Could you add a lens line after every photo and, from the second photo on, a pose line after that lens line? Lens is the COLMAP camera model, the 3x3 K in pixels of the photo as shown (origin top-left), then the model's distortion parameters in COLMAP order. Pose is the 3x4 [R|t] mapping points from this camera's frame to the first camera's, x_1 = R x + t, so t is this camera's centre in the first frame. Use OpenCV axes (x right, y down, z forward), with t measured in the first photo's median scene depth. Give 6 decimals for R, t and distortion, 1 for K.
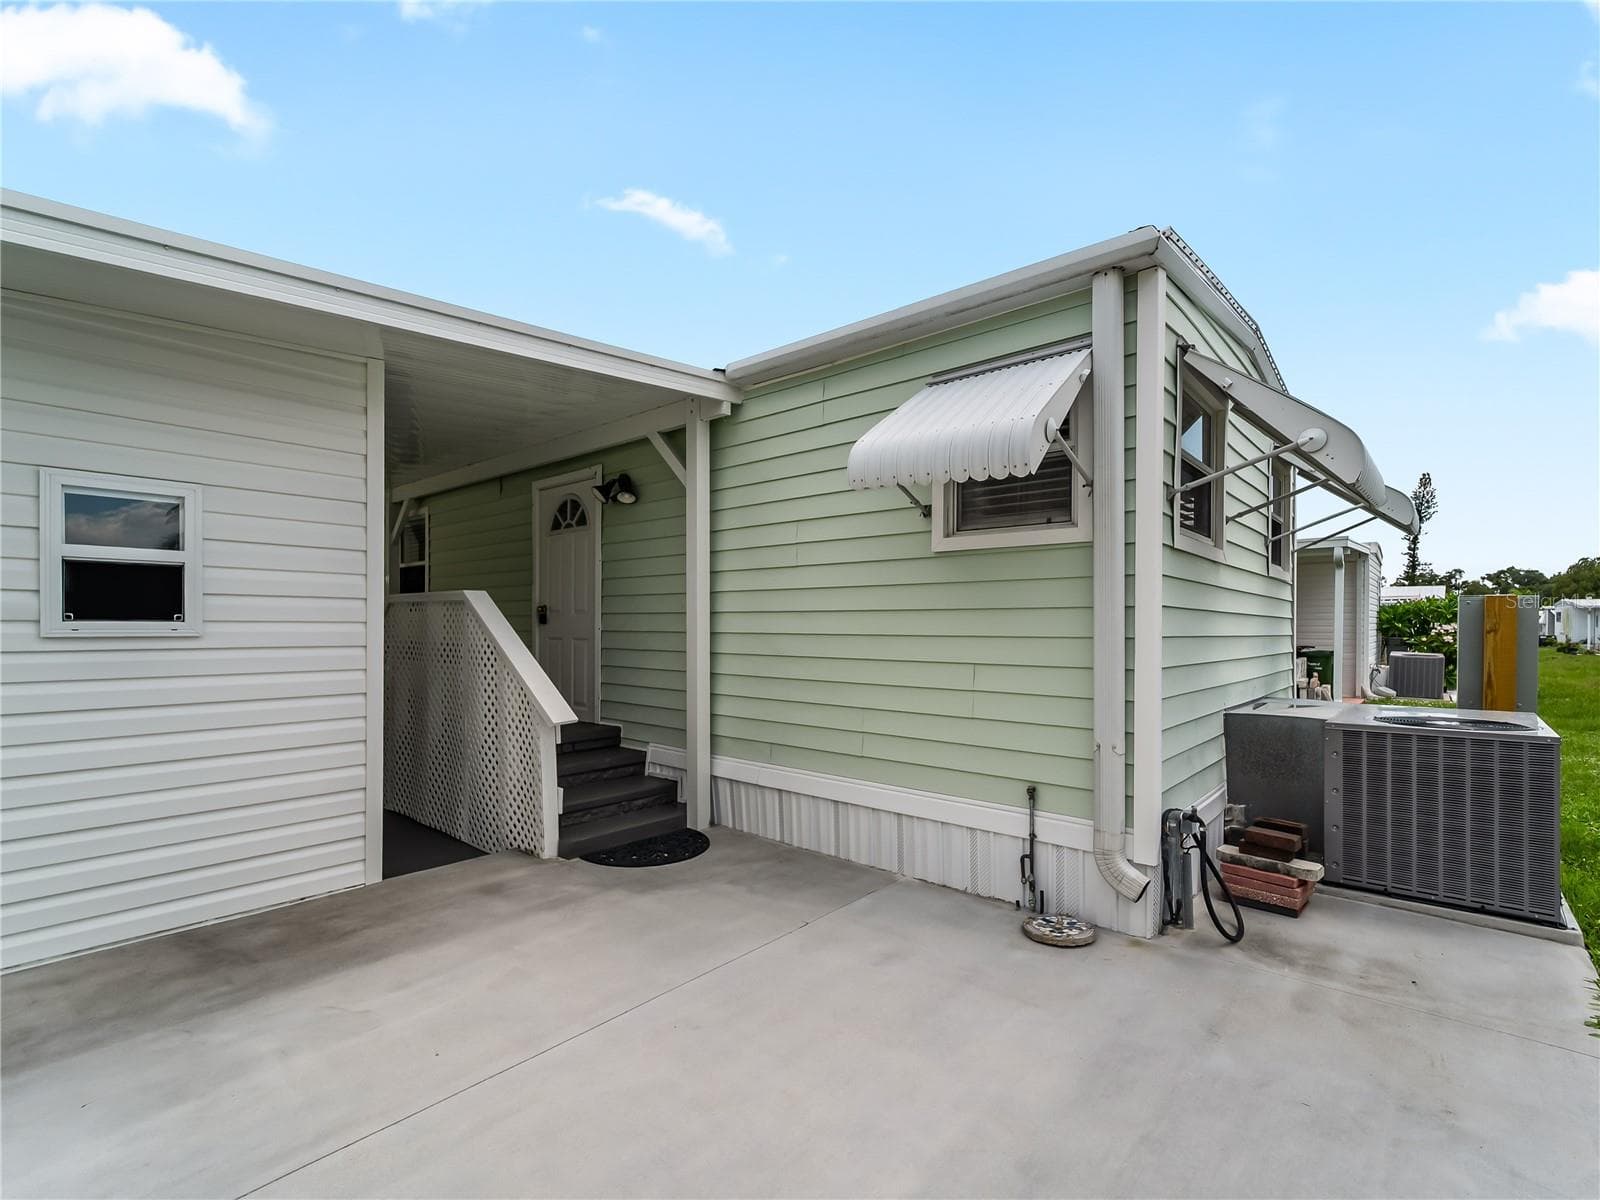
lens RADIAL K [[733.6, 0, 799.2], [0, 733.6, 615.9], [0, 0, 1]] dist [-0.001625, -0.000189]
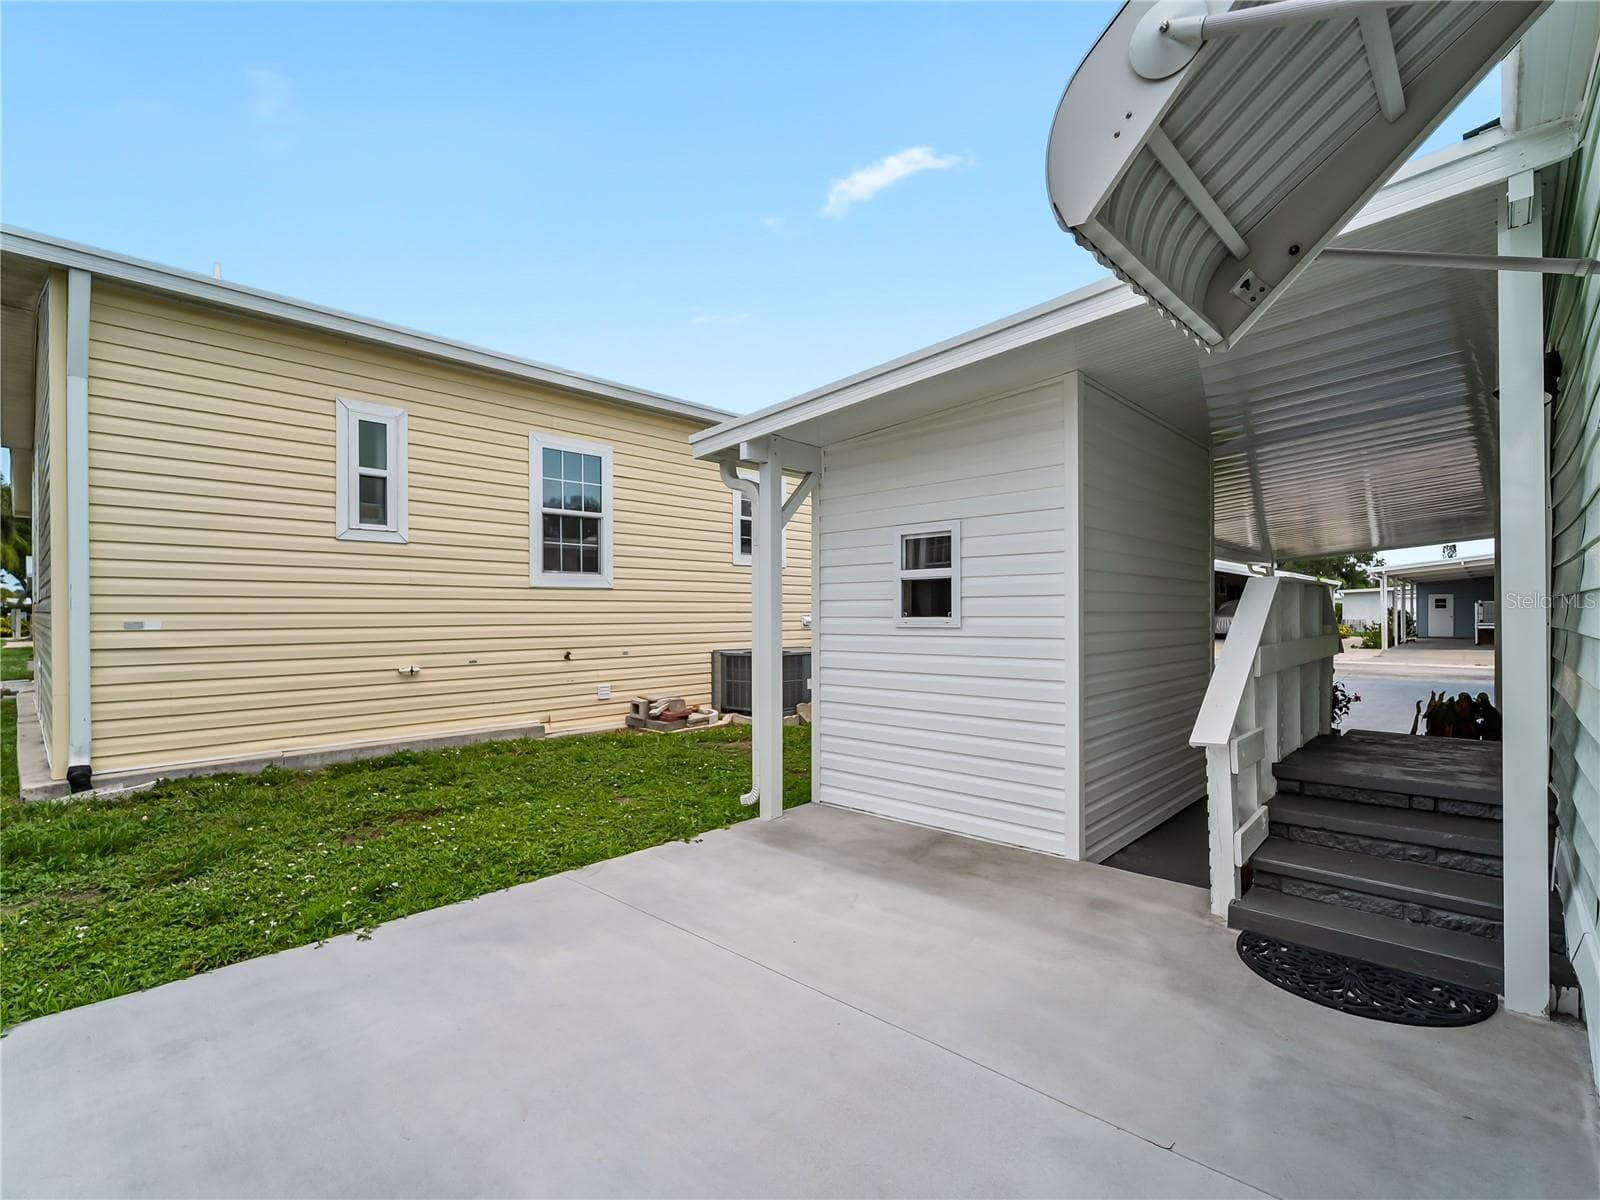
lens RADIAL K [[737.3, 0, 800.0], [0, 737.3, 600.0], [0, 0, 1]] dist [0.002122, 0.000531]
pose [[-0.040128, -0.025242, -0.998876, 0.603265], [0.017499, 0.999510, -0.025961, 0.006446], [0.999041, -0.018521, -0.039666, 0.747728]]
